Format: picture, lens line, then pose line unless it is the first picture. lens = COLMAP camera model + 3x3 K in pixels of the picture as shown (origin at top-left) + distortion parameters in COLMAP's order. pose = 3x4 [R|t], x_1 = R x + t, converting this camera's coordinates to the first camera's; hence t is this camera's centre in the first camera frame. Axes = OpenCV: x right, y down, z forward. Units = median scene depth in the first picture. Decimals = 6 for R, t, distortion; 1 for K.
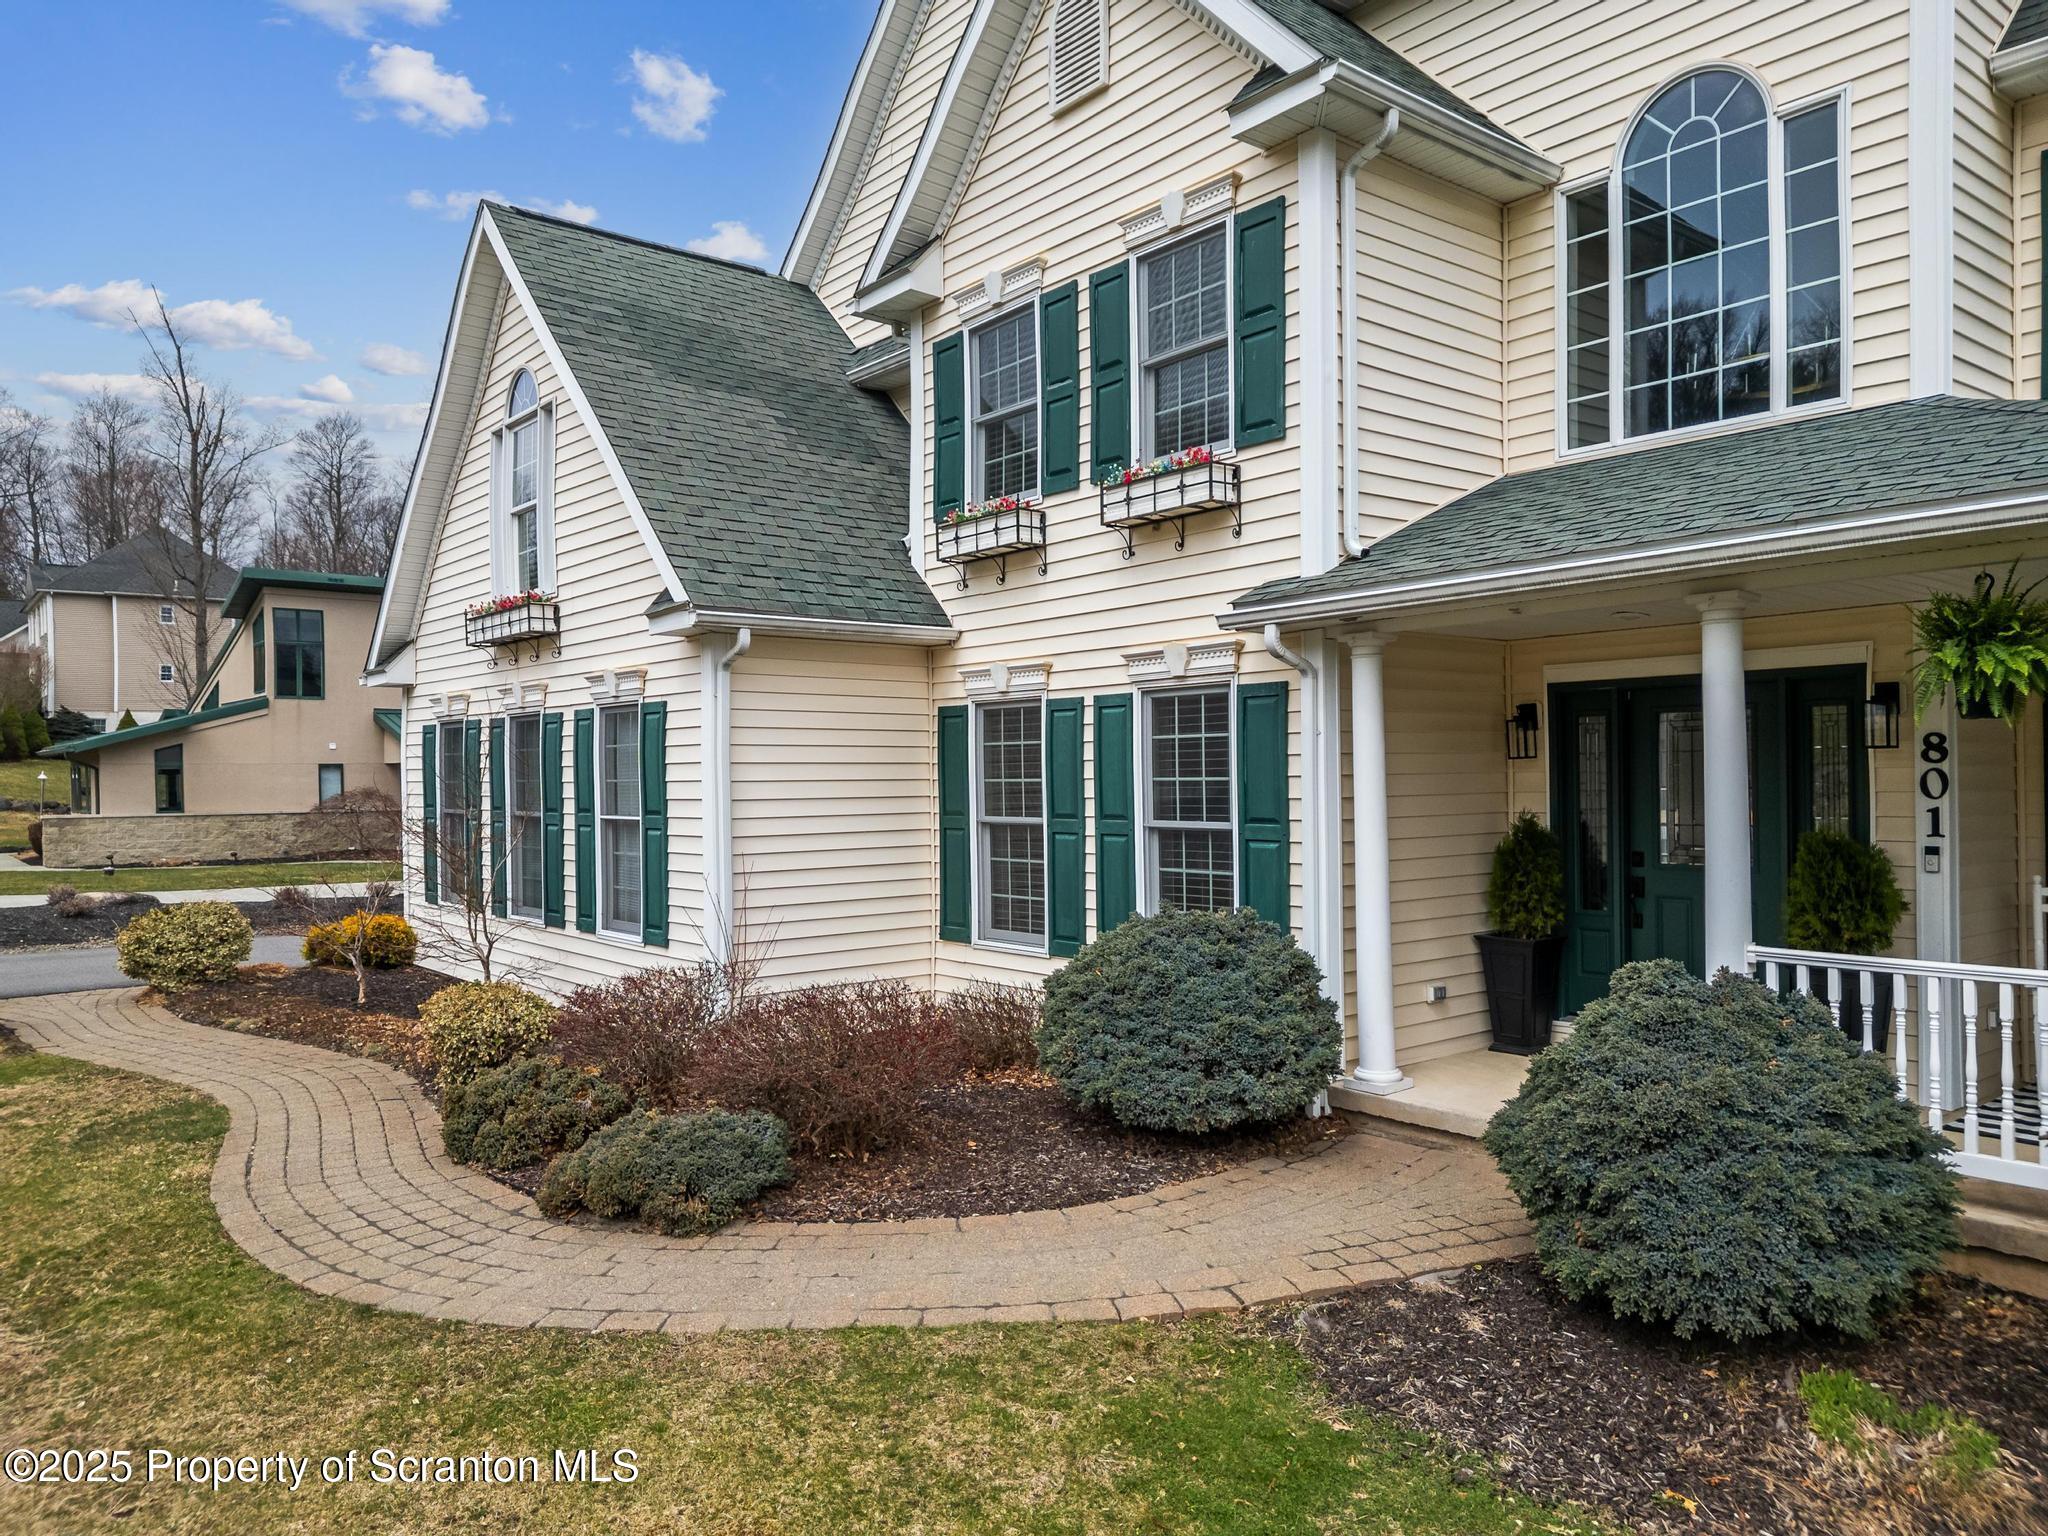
lens RADIAL K [[1426.7, 0, 1024.0], [0, 1426.7, 768.0], [0, 0, 1]] dist [0.091641, -0.093039]
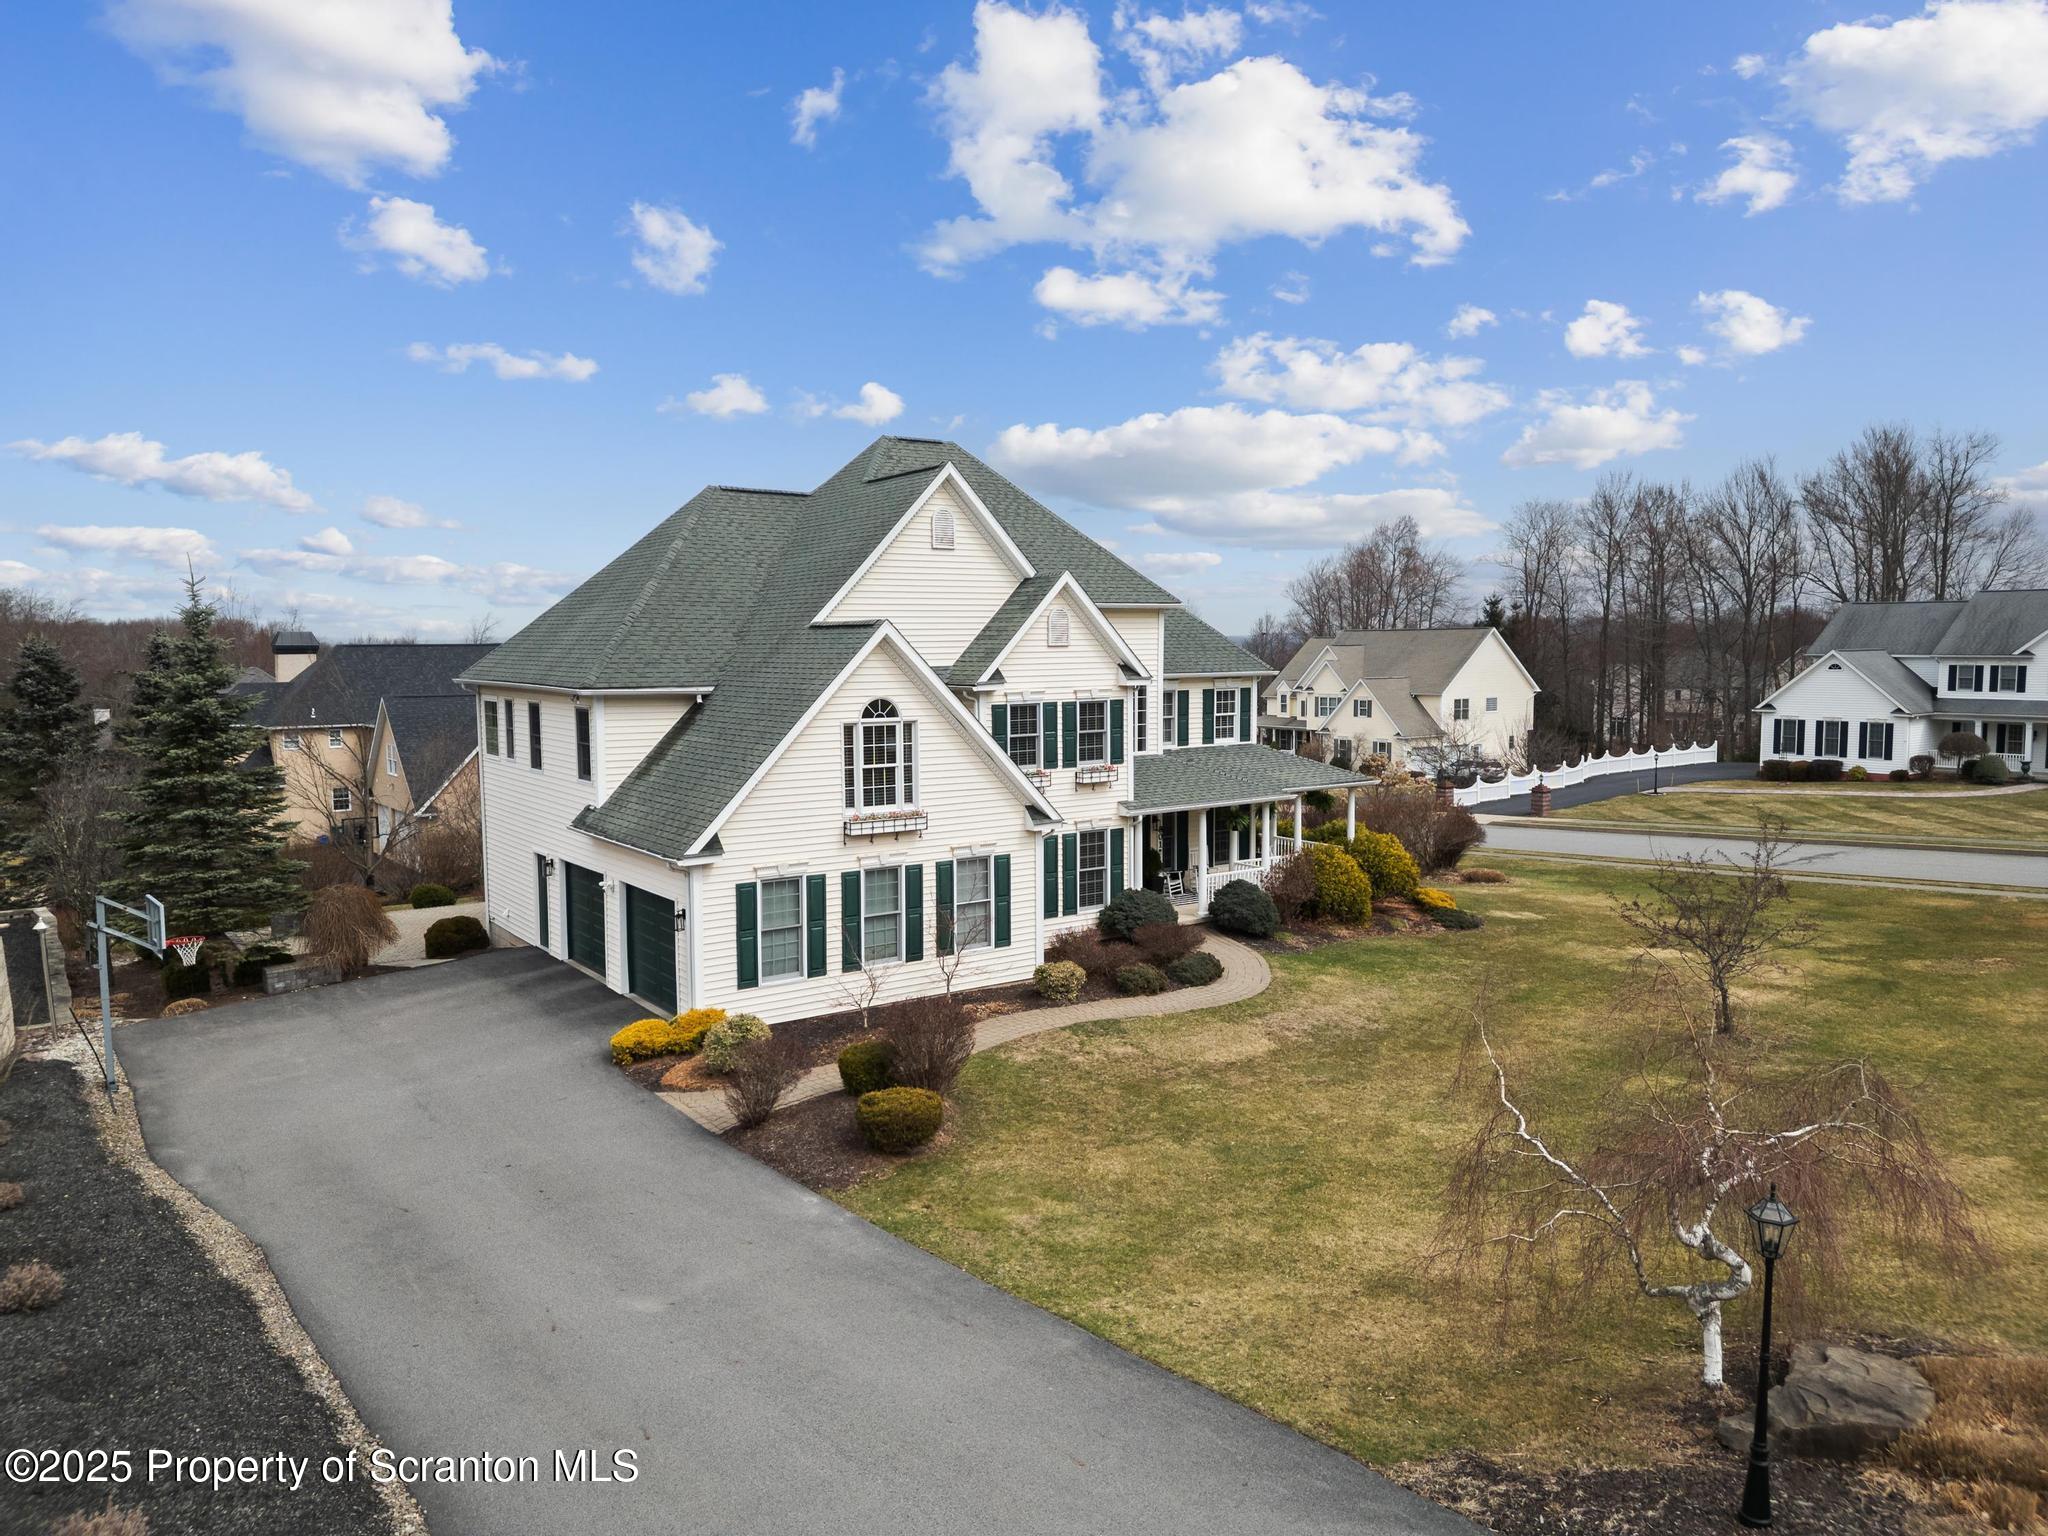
lens RADIAL K [[1427.2, 0, 1024.0], [0, 1427.2, 768.0], [0, 0, 1]] dist [0.122955, -0.165554]
pose [[0.067004, -0.077856, 0.994710, -2.788984], [0.001837, 0.996959, 0.077909, -0.398860], [-0.997751, -0.003393, 0.066943, 0.793401]]
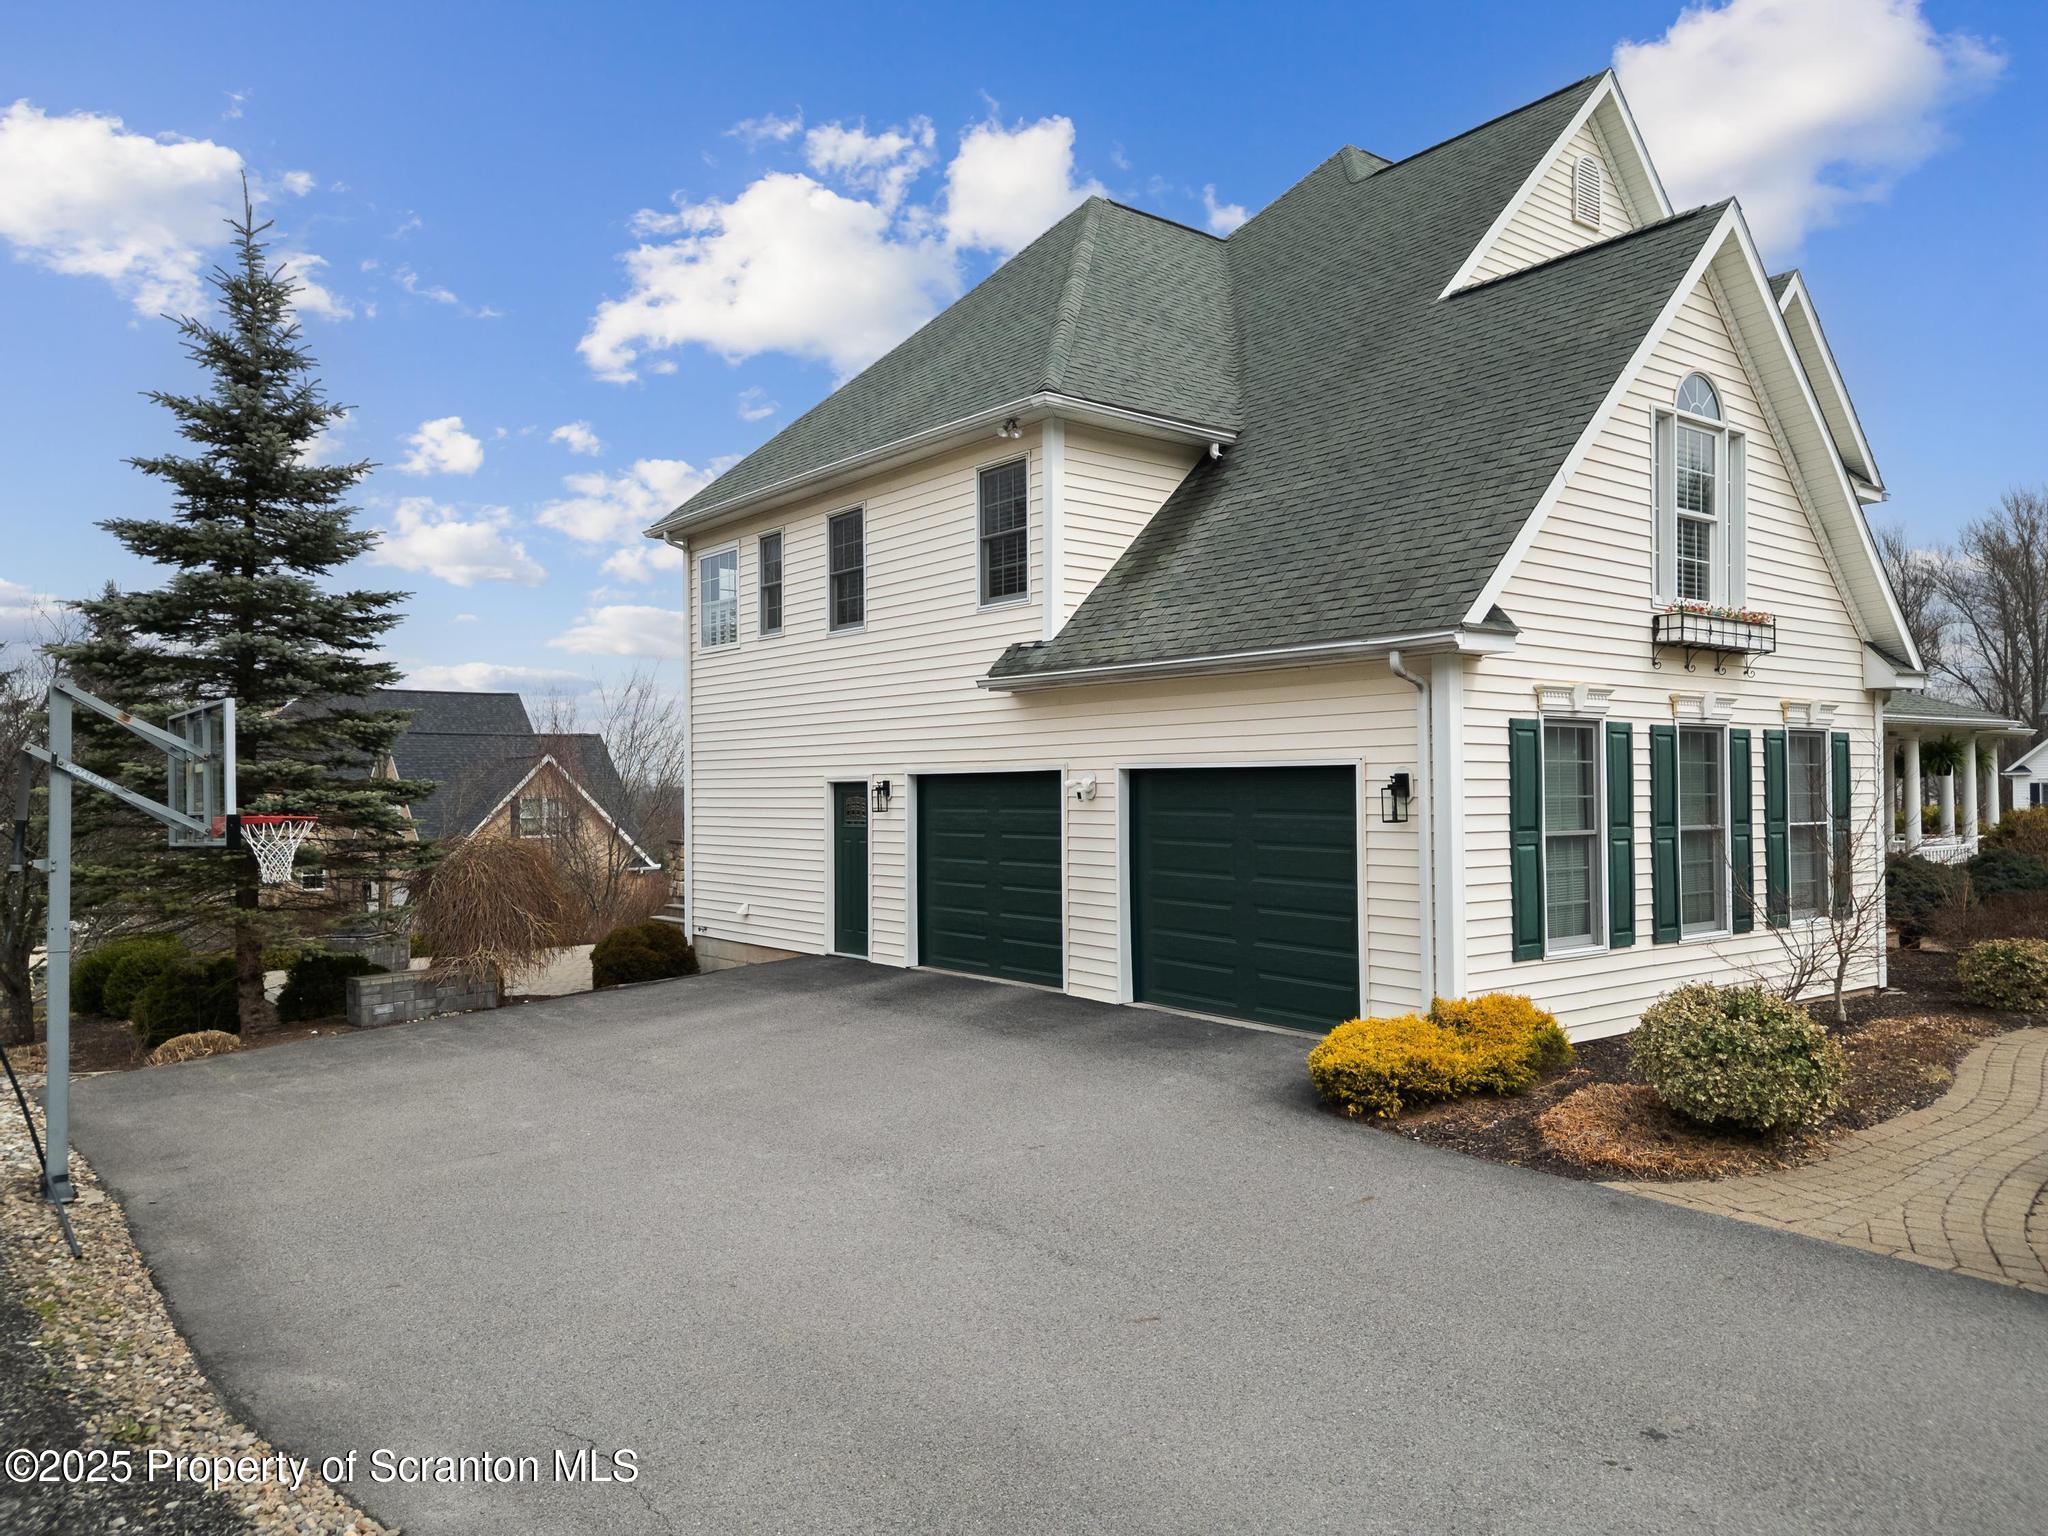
lens RADIAL K [[1426.7, 0, 1024.0], [0, 1426.7, 768.0], [0, 0, 1]] dist [0.091641, -0.093039]
pose [[0.016288, 0.024951, 0.999556, -1.590403], [0.001783, 0.999686, -0.024983, 0.017874], [-0.999866, 0.002189, 0.016238, 1.721243]]
